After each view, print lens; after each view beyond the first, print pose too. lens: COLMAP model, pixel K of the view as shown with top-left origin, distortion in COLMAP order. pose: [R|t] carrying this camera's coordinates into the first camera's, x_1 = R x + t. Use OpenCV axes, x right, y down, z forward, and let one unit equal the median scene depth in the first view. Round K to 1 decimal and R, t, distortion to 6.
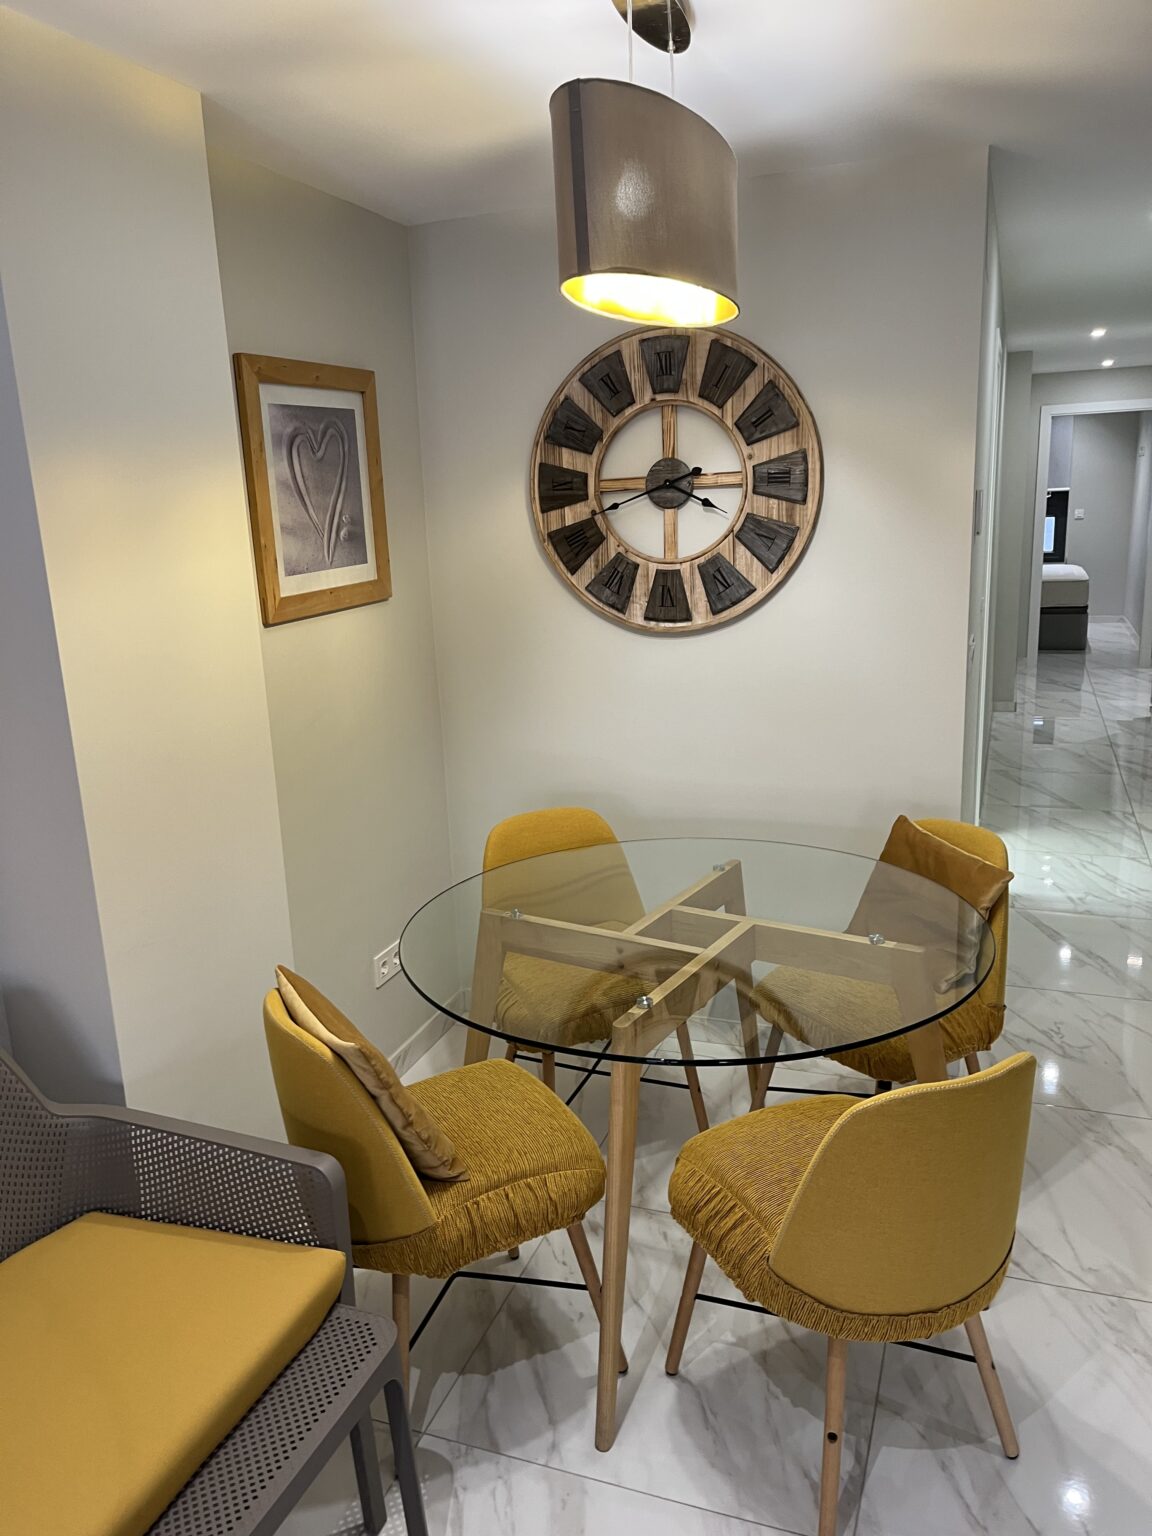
lens RADIAL K [[1175.7, 0, 562.1], [0, 1175.7, 769.4], [0, 0, 1]] dist [0.038519, -0.001790]
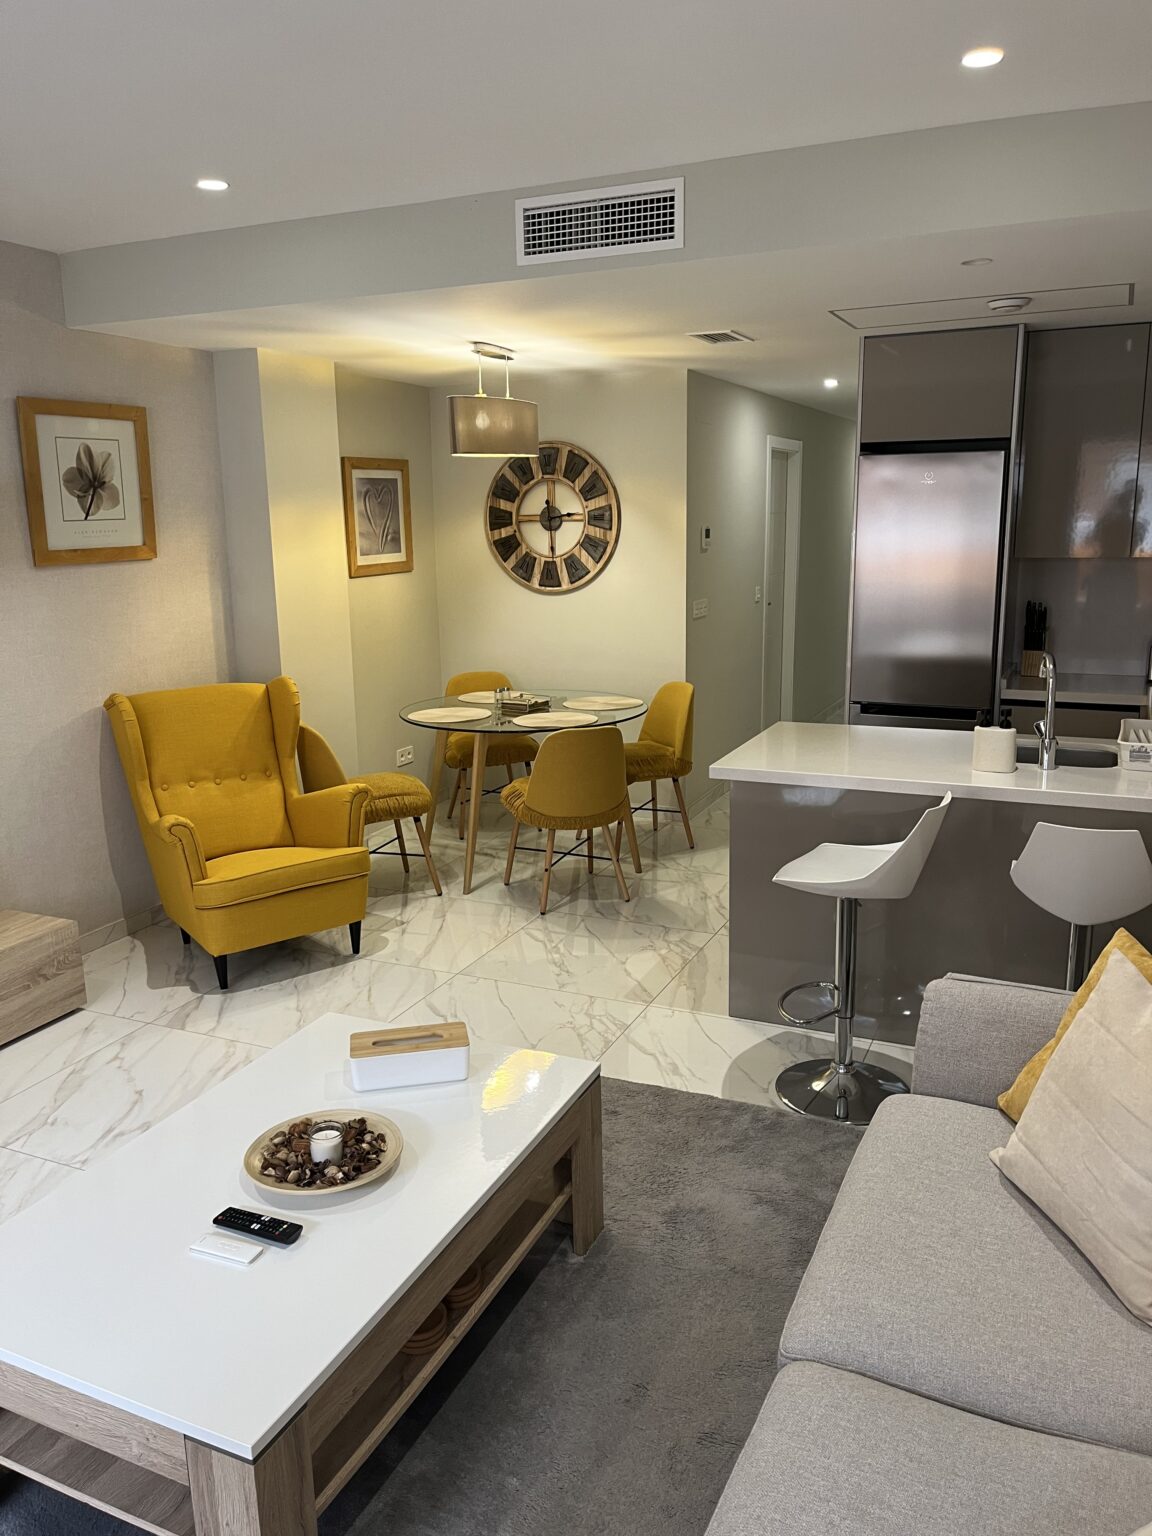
lens RADIAL K [[1175.7, 0, 589.3], [0, 1175.7, 763.8], [0, 0, 1]] dist [0.038519, -0.001790]
pose [[0.998166, 0.038831, -0.046449, 0.270880], [-0.039942, 0.998932, -0.023235, 0.226257], [0.045497, 0.025047, 0.998650, -1.020515]]
